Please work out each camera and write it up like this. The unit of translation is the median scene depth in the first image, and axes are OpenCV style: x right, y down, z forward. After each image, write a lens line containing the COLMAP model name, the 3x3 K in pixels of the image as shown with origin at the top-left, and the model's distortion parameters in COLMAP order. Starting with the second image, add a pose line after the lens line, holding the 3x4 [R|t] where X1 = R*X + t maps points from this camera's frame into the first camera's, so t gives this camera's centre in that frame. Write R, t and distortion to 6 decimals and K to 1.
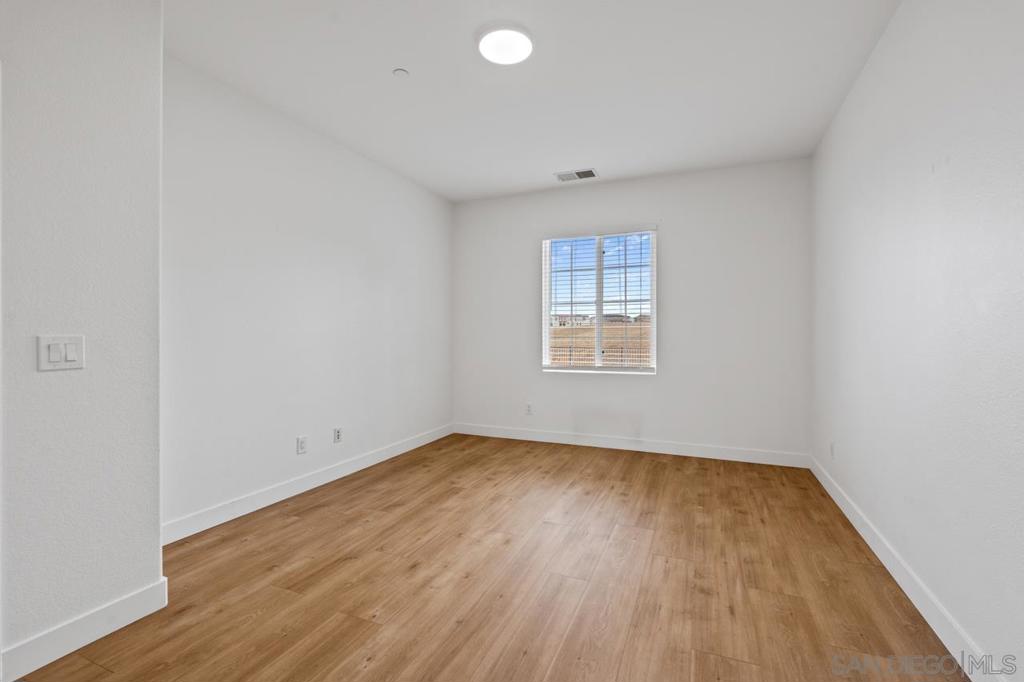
lens RADIAL K [[447.6, 0, 509.4], [0, 447.6, 335.7], [0, 0, 1]] dist [-0.000625, -0.000356]
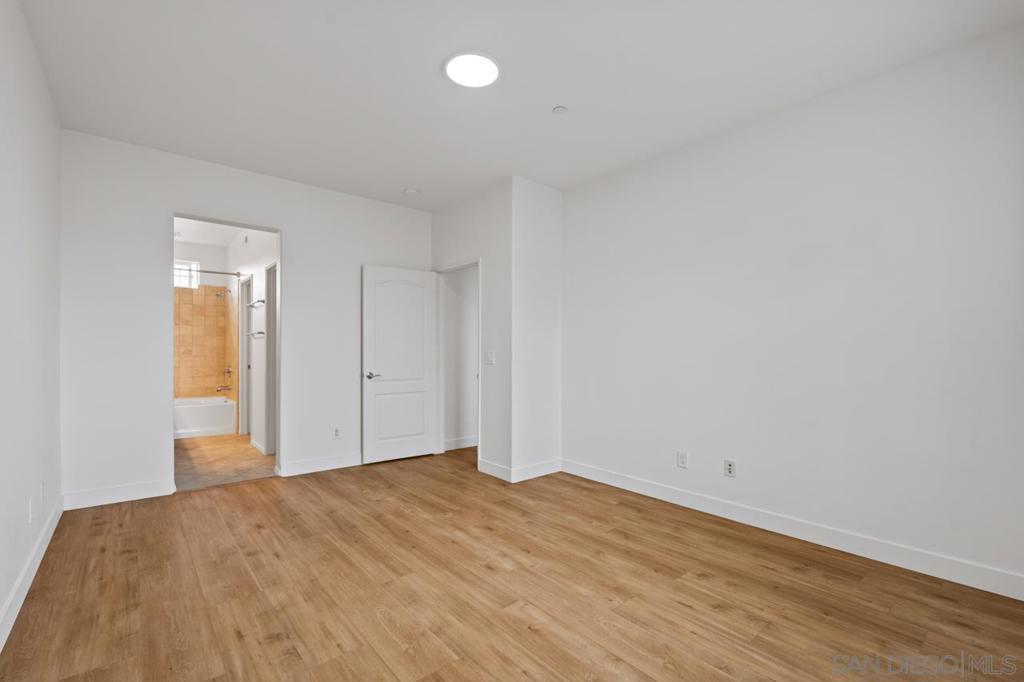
lens RADIAL K [[447.6, 0, 515.4], [0, 447.6, 351.7], [0, 0, 1]] dist [-0.000625, -0.000356]
pose [[-0.433058, -0.004169, -0.901356, 0.914711], [-0.006355, 0.999979, -0.001572, 0.003157], [0.901344, 0.005048, -0.433075, 1.605681]]
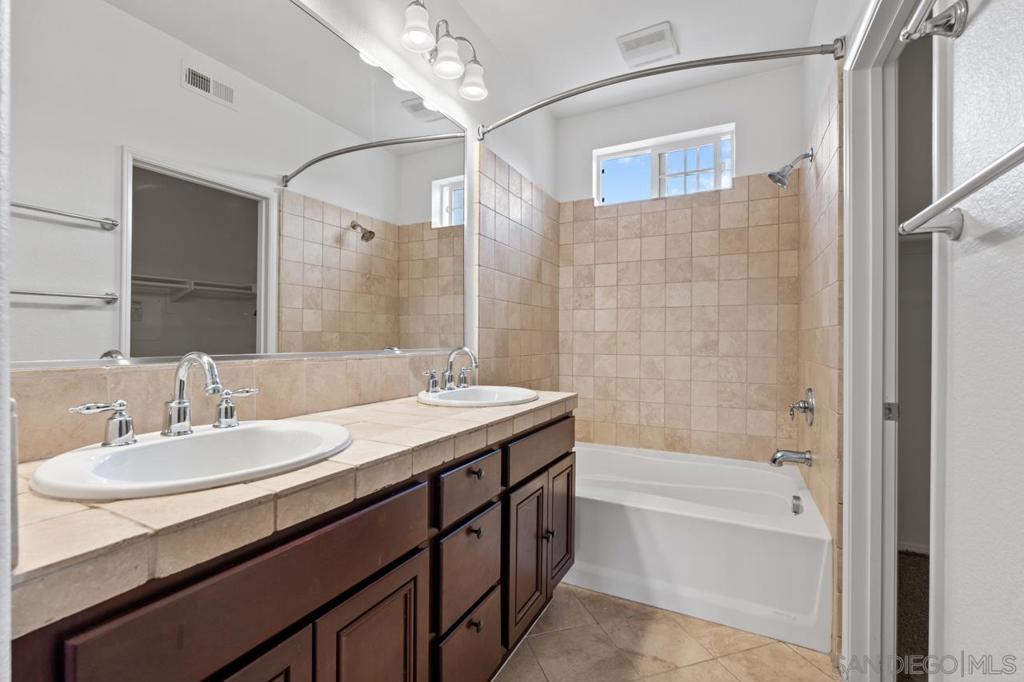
lens RADIAL K [[447.6, 0, 509.1], [0, 447.6, 338.8], [0, 0, 1]] dist [-0.000625, -0.000356]
pose [[-0.998451, -0.011024, 0.054540, 0.635568], [-0.010875, 0.999936, 0.003042, 0.002087], [-0.054570, 0.002444, -0.998507, 1.163122]]
